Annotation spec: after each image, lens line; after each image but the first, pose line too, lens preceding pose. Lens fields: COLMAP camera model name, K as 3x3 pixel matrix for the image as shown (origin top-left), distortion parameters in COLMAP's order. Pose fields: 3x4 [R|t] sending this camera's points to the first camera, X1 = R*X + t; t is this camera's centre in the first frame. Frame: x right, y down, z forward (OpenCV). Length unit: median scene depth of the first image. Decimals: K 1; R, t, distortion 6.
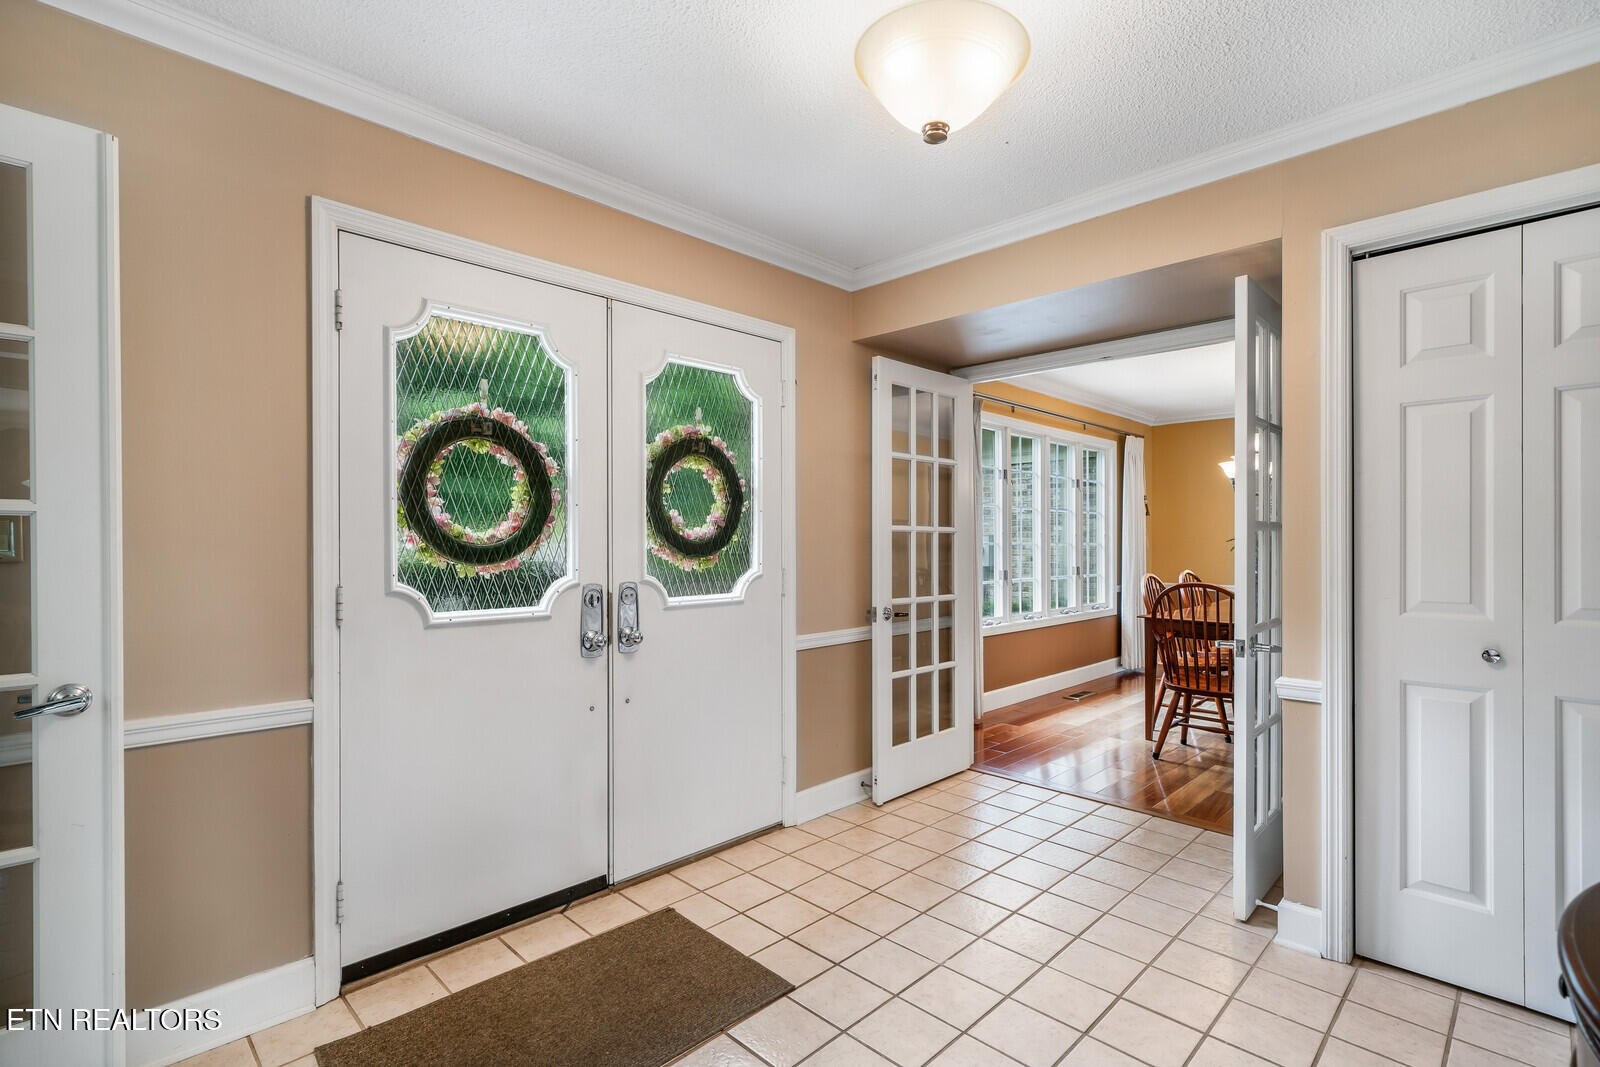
lens RADIAL K [[753.3, 0, 800.0], [0, 753.3, 533.5], [0, 0, 1]] dist [0.000488, 0.000243]
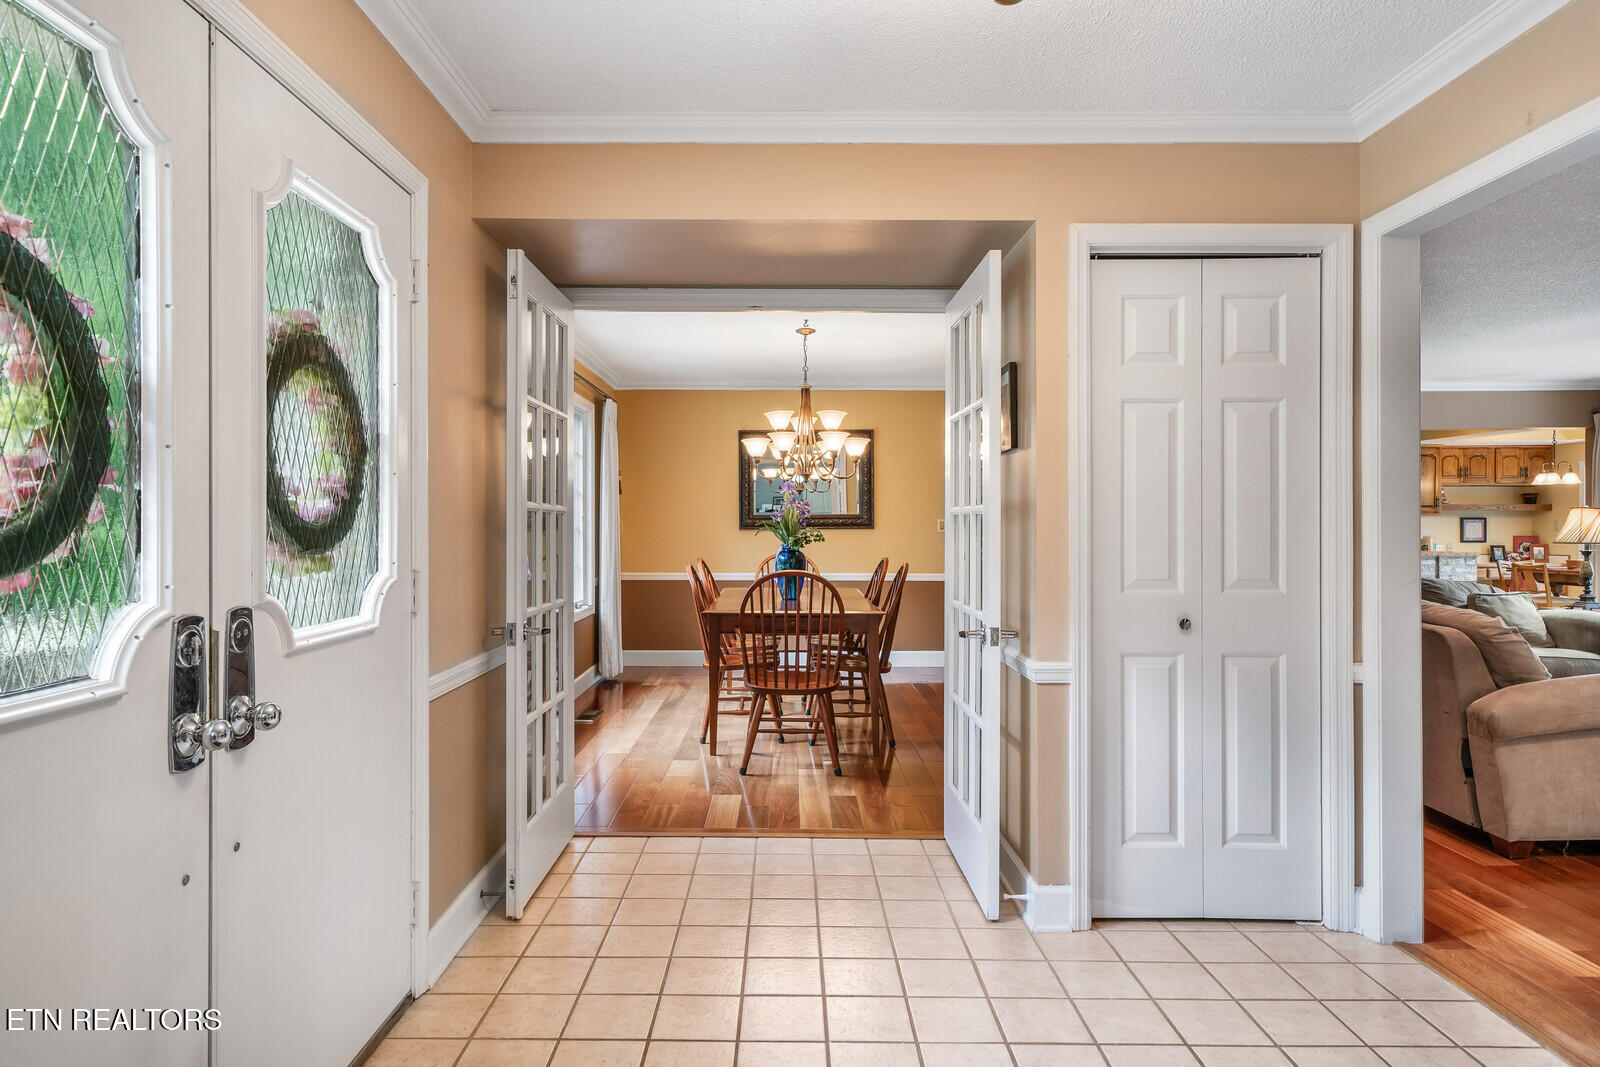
lens RADIAL K [[933.2, 0, 788.2], [0, 933.2, 513.4], [0, 0, 1]] dist [-0.001549, -0.000599]
pose [[0.711775, 0.009583, 0.702342, -0.398686], [-0.008310, 0.999952, -0.005222, 0.003114], [-0.702359, -0.002120, 0.711820, 0.306366]]
